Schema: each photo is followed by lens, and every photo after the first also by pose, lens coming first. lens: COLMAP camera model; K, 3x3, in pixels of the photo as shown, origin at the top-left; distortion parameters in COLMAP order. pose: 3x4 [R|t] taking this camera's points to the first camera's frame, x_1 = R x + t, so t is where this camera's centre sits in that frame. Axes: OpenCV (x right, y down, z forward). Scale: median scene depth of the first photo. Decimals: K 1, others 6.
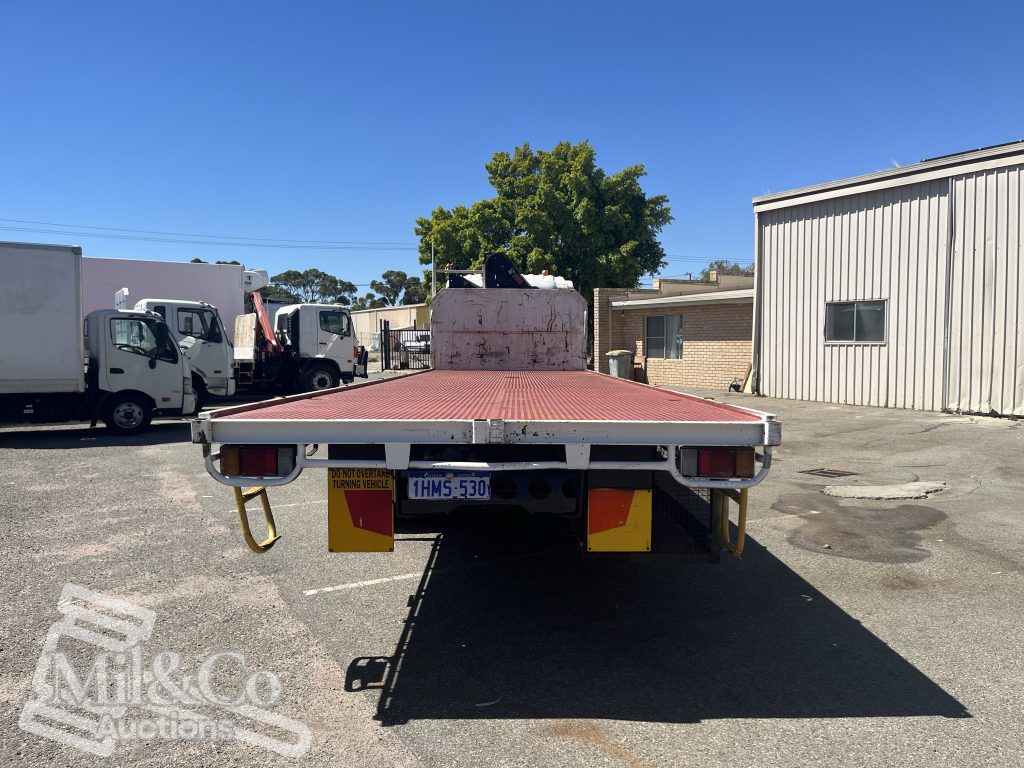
lens RADIAL K [[788.2, 0, 512.0], [0, 788.2, 384.0], [0, 0, 1]] dist [0.012674, -0.005110]
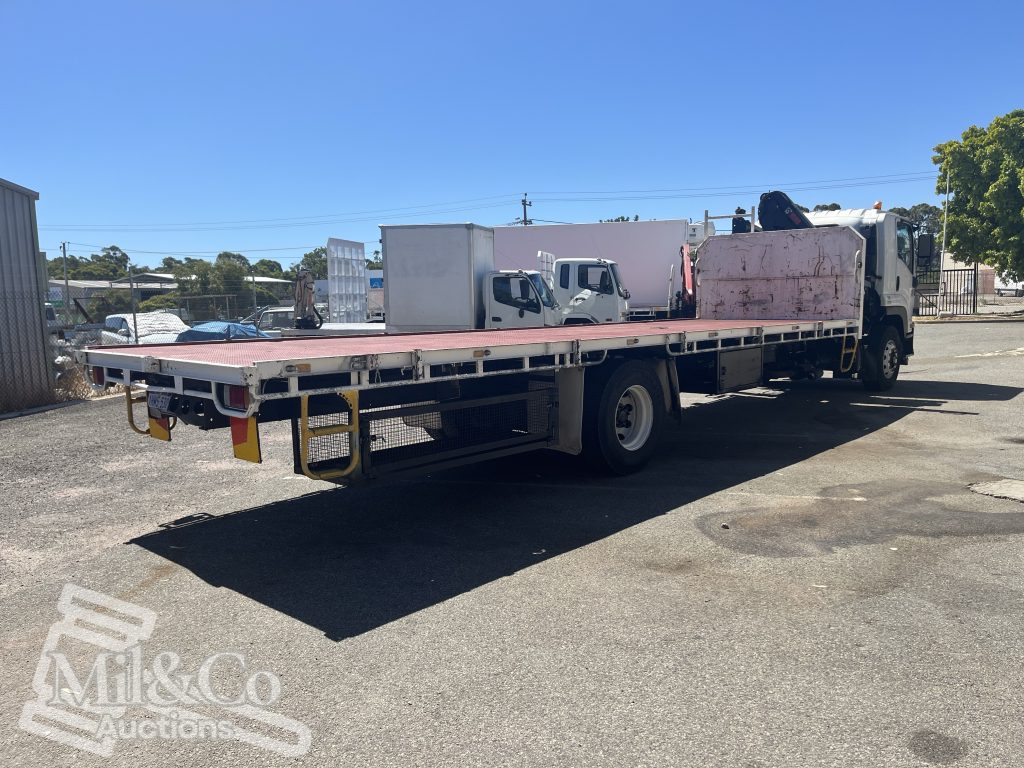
lens RADIAL K [[788.2, 0, 512.0], [0, 788.2, 384.0], [0, 0, 1]] dist [0.012674, -0.005110]
pose [[0.722194, 0.058607, -0.689203, 0.423505], [-0.011442, 0.997280, 0.072815, -0.005771], [0.691596, -0.044701, 0.720900, 0.110114]]
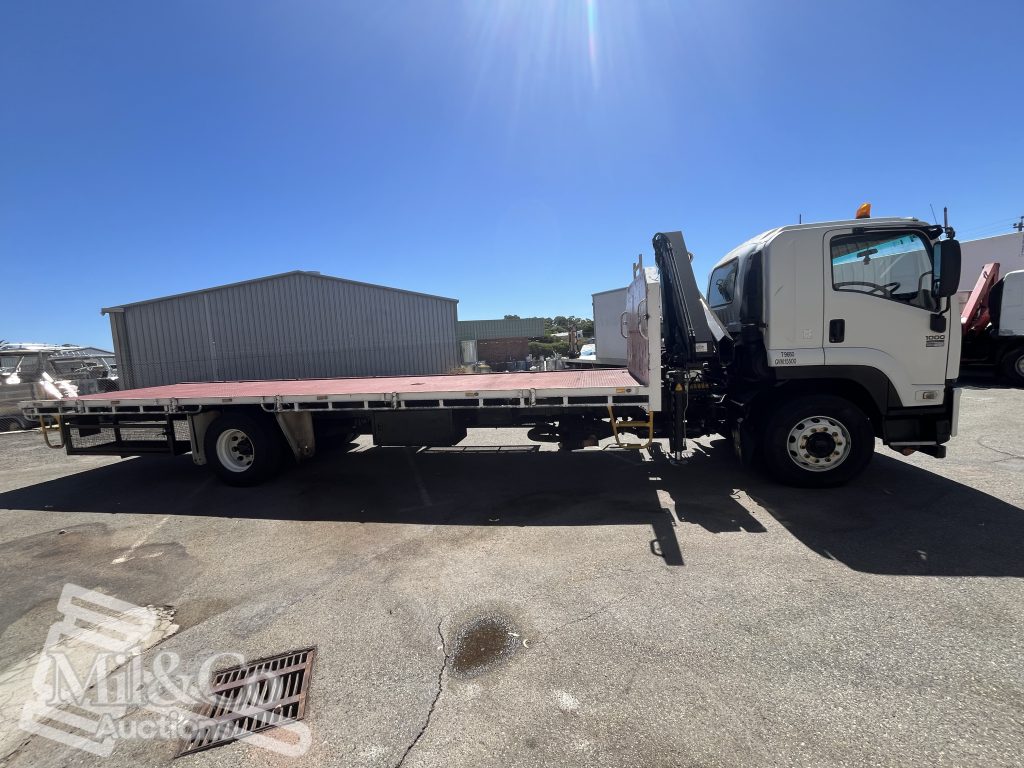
lens RADIAL K [[402.2, 0, 512.0], [0, 402.2, 384.0], [0, 0, 1]] dist [-0.000755, -0.000236]
pose [[-0.200249, 0.074082, -0.976940, 0.455078], [0.001404, 0.997158, 0.075327, -0.045356], [0.979744, 0.013713, -0.199783, 0.958868]]
